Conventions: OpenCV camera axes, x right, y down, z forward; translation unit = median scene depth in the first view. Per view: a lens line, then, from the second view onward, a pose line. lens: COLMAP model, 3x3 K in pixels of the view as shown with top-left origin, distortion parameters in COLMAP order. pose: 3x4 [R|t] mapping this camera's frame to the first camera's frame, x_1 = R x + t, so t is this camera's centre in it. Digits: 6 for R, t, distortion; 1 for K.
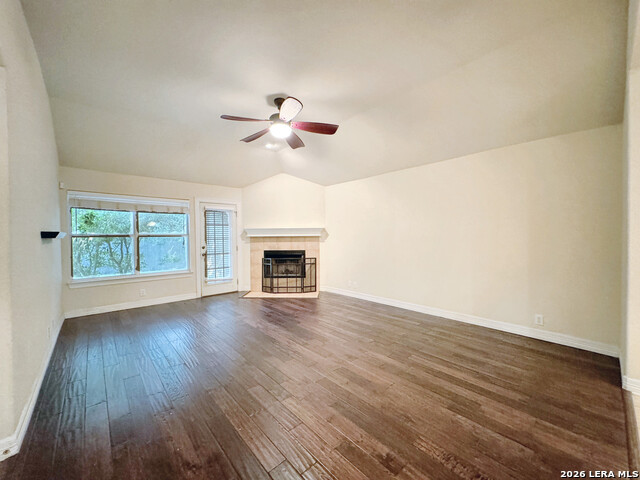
lens RADIAL K [[256.9, 0, 320.0], [0, 256.9, 240.0], [0, 0, 1]] dist [-0.000449, -0.000119]
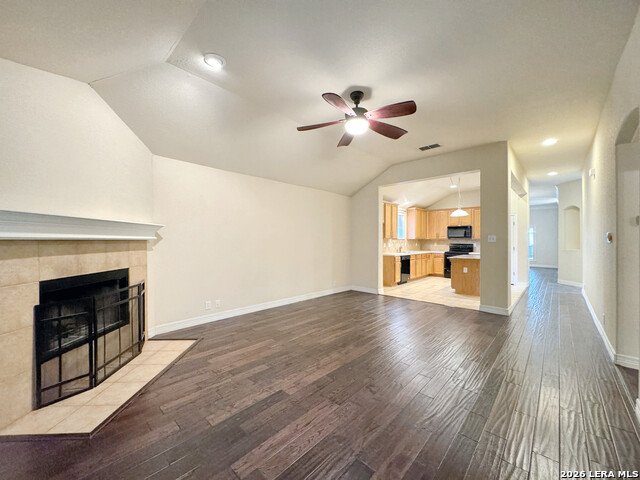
lens RADIAL K [[256.9, 0, 320.0], [0, 256.9, 240.0], [0, 0, 1]] dist [-0.000449, -0.000119]
pose [[-0.086798, 0.010354, 0.996172, -0.586768], [0.013066, 0.999872, -0.009254, -0.005082], [-0.996140, 0.012213, -0.086922, 0.674768]]
